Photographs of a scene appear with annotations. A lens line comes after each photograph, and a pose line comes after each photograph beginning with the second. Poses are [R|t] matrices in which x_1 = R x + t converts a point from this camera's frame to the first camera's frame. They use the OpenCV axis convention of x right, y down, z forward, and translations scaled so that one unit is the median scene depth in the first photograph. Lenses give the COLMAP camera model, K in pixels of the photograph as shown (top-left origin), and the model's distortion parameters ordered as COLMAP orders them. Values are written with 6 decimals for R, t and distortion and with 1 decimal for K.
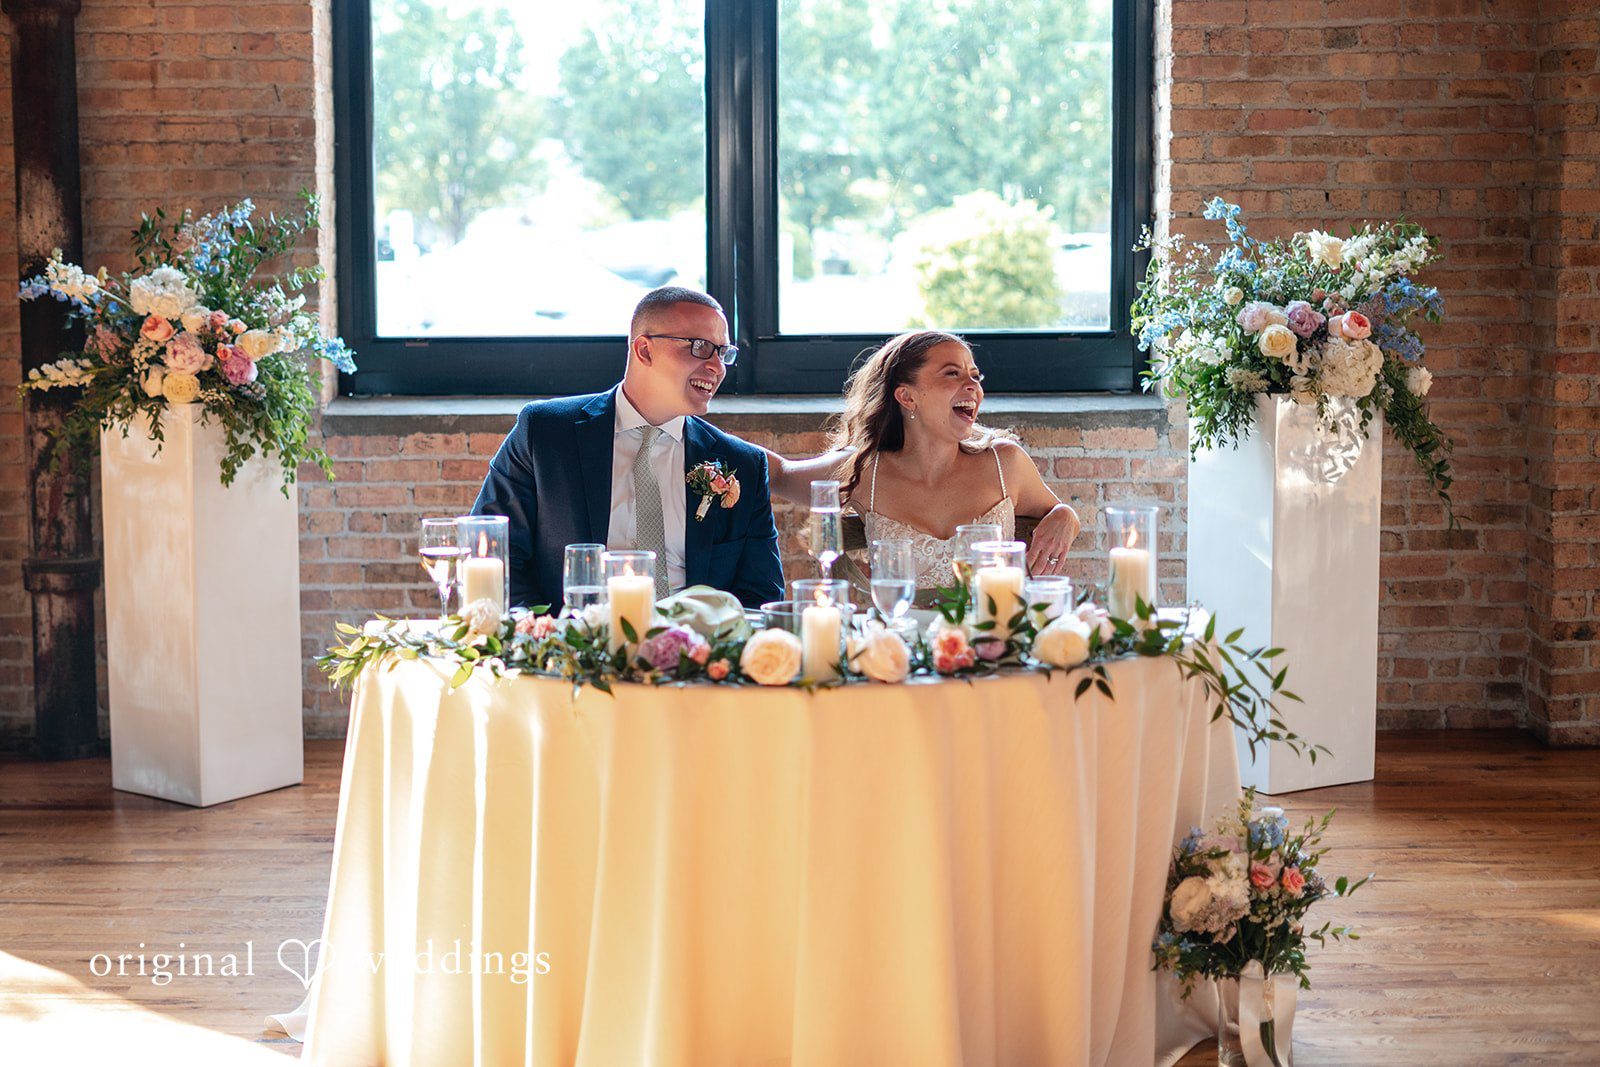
lens RADIAL K [[3471.0, 0, 683.1], [0, 3471.0, 536.3], [0, 0, 1]] dist [-0.009281, 0.064461]
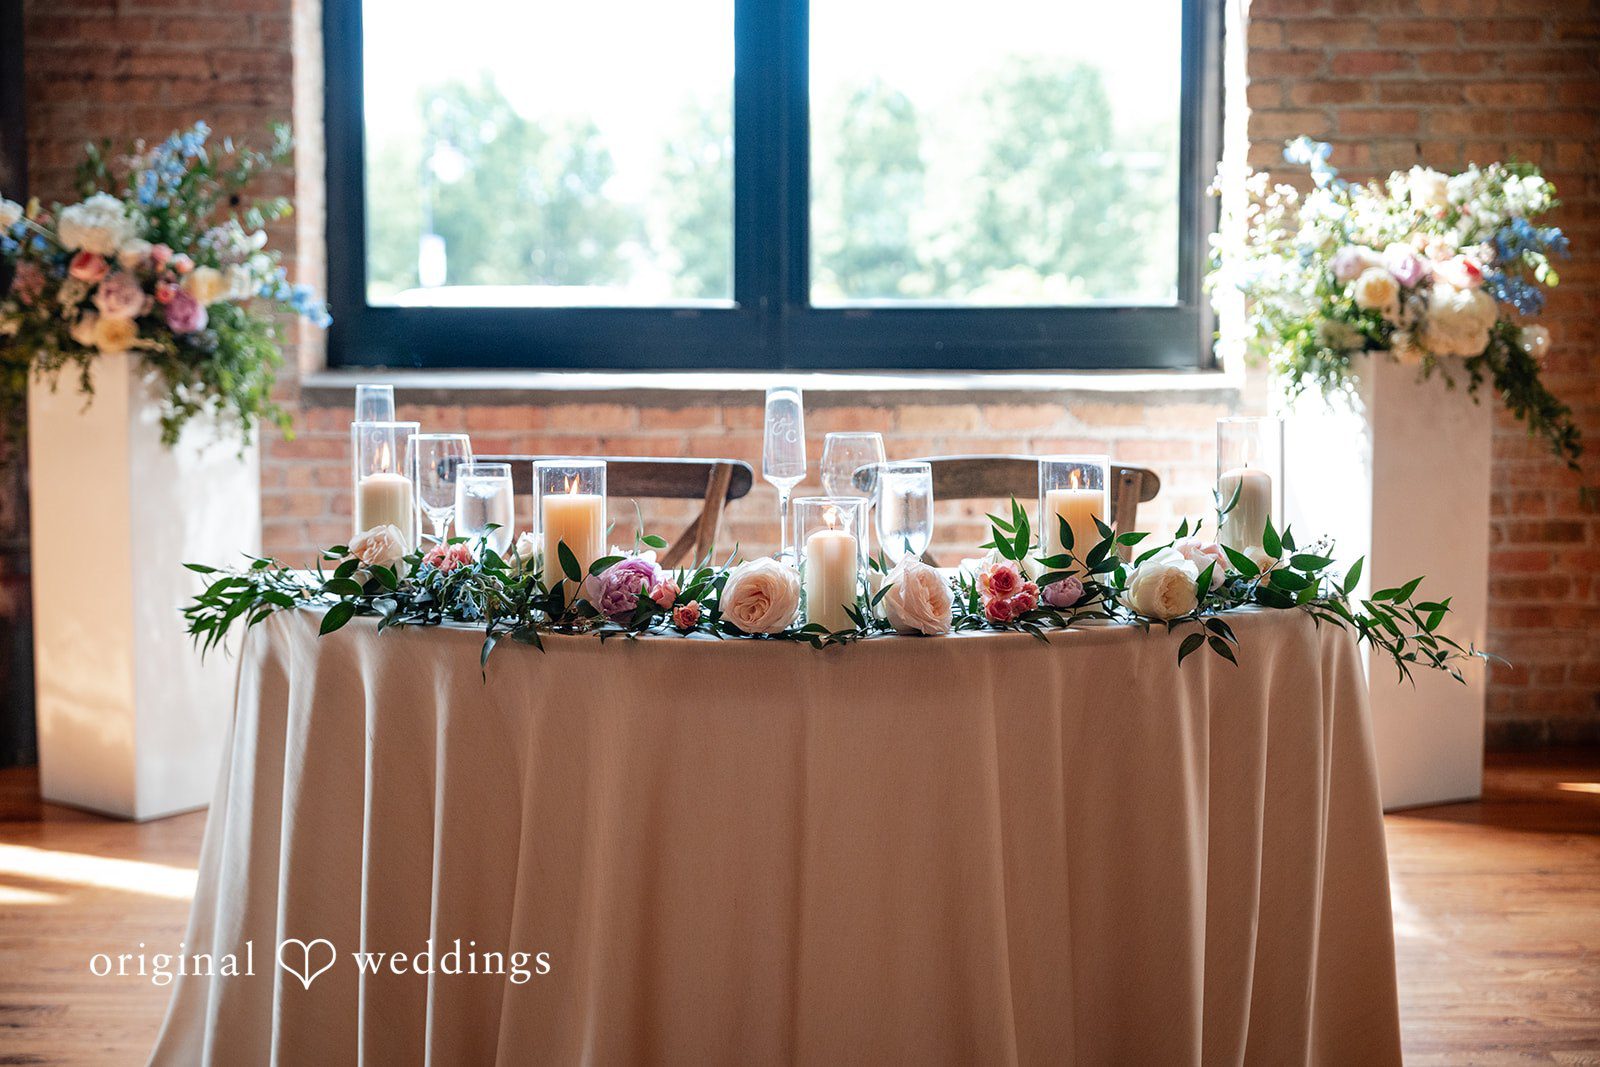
lens RADIAL K [[2890.5, 0, 804.7], [0, 2890.5, 503.7], [0, 0, 1]] dist [0.038945, -0.042942]
pose [[0.999889, 0.006938, 0.013149, 0.018018], [-0.006418, 0.999211, -0.039186, 0.026432], [-0.013411, 0.039098, 0.999145, 0.272796]]
